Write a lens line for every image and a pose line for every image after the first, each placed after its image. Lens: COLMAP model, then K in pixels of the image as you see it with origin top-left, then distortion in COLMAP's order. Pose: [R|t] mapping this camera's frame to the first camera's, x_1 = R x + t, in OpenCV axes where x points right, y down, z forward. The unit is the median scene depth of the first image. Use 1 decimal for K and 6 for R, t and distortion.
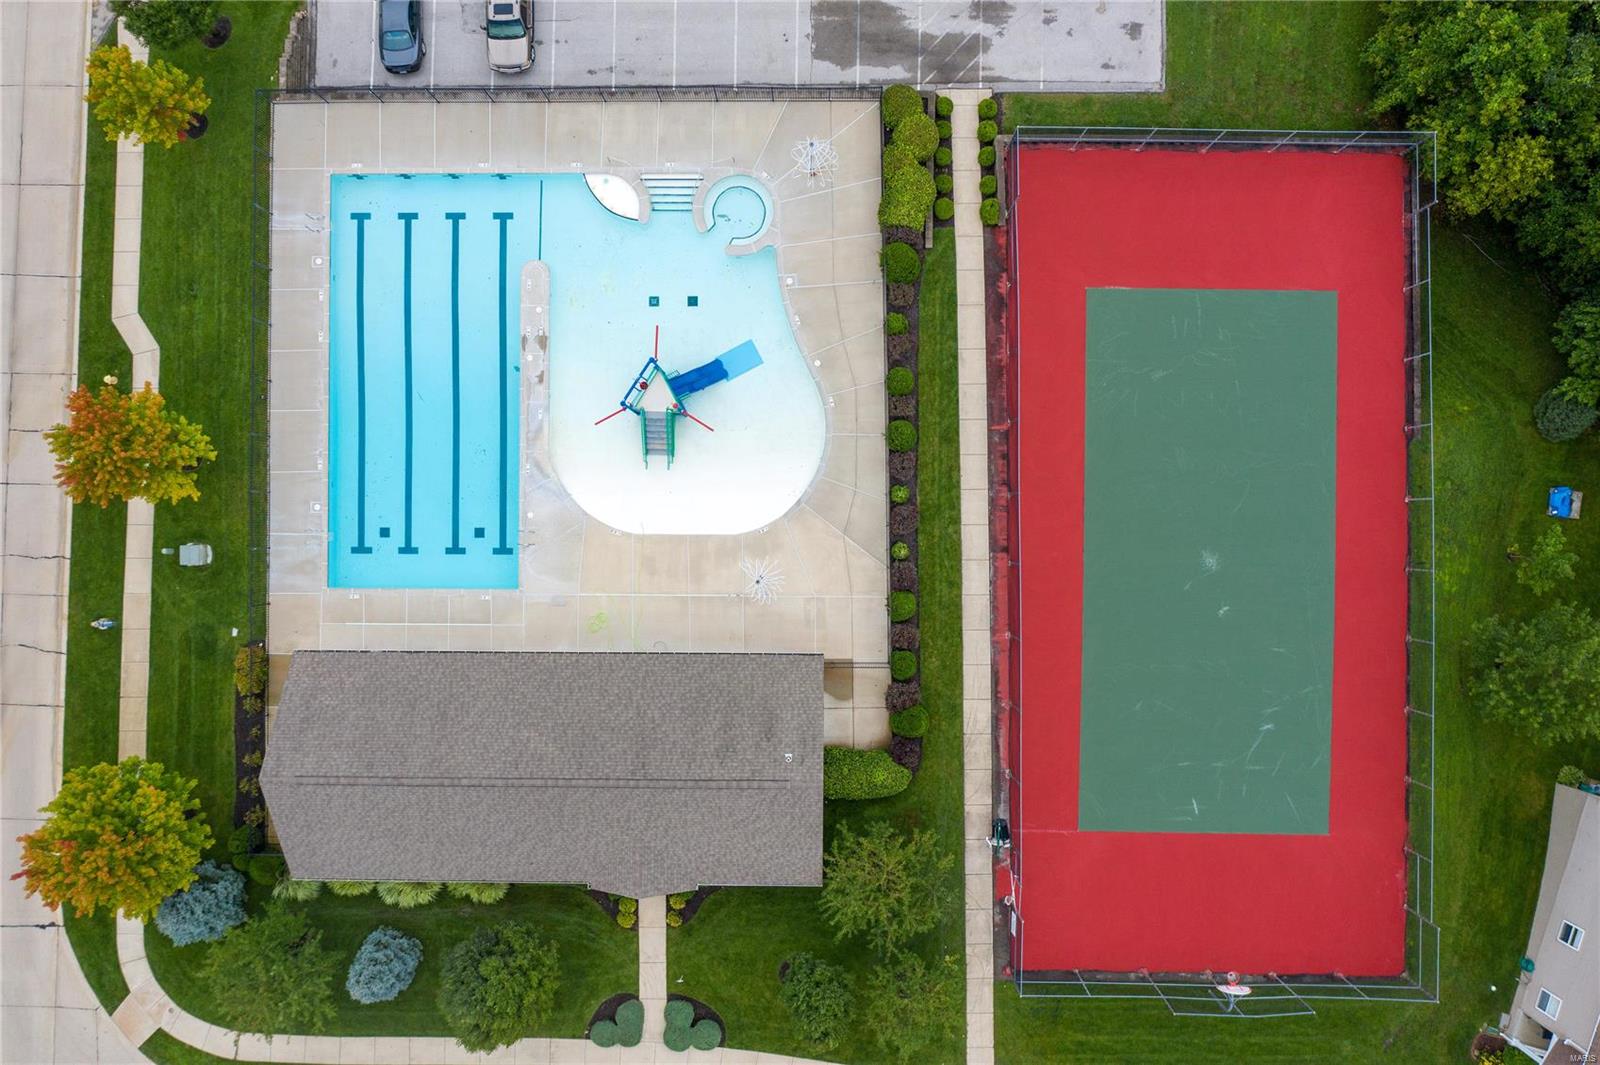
lens RADIAL K [[1273.7, 0, 800.0], [0, 1273.7, 532.5], [0, 0, 1]] dist [-0.009623, 0.007108]
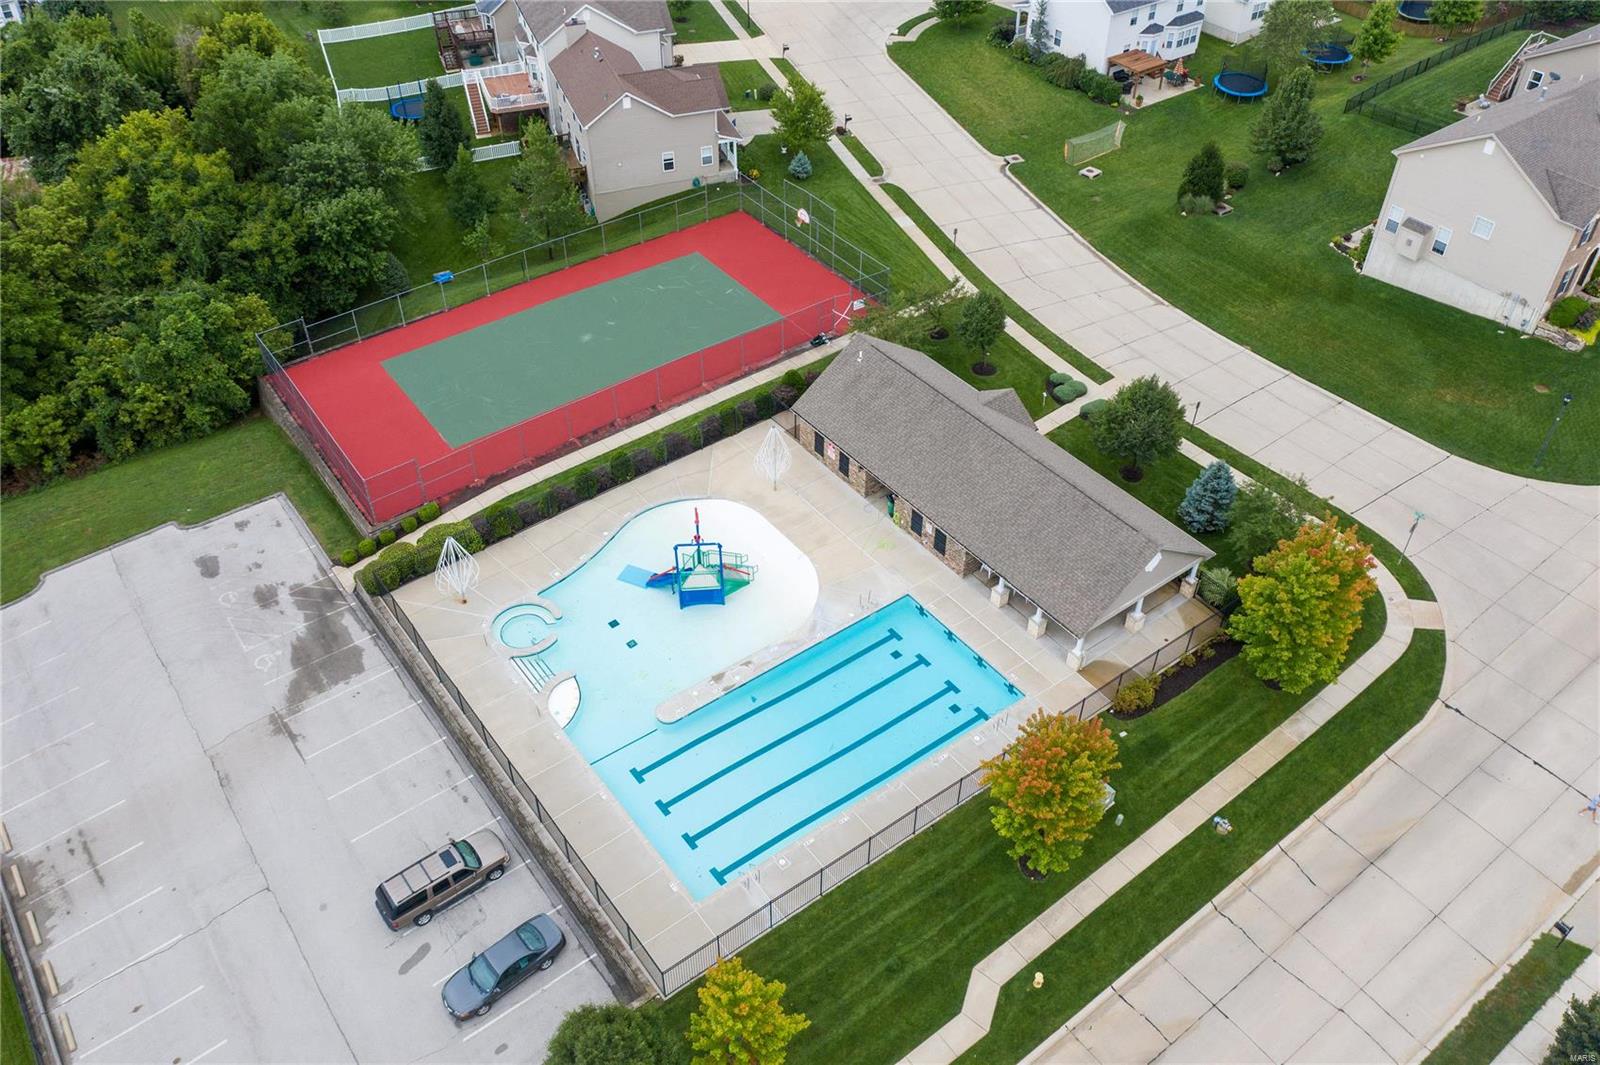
lens RADIAL K [[1273.7, 0, 800.0], [0, 1273.7, 532.5], [0, 0, 1]] dist [-0.009623, 0.007108]
pose [[-0.601757, -0.513473, 0.611746, -0.824905], [0.798600, -0.397626, 0.451810, -0.523371], [0.011254, 0.760420, 0.649334, 0.207825]]
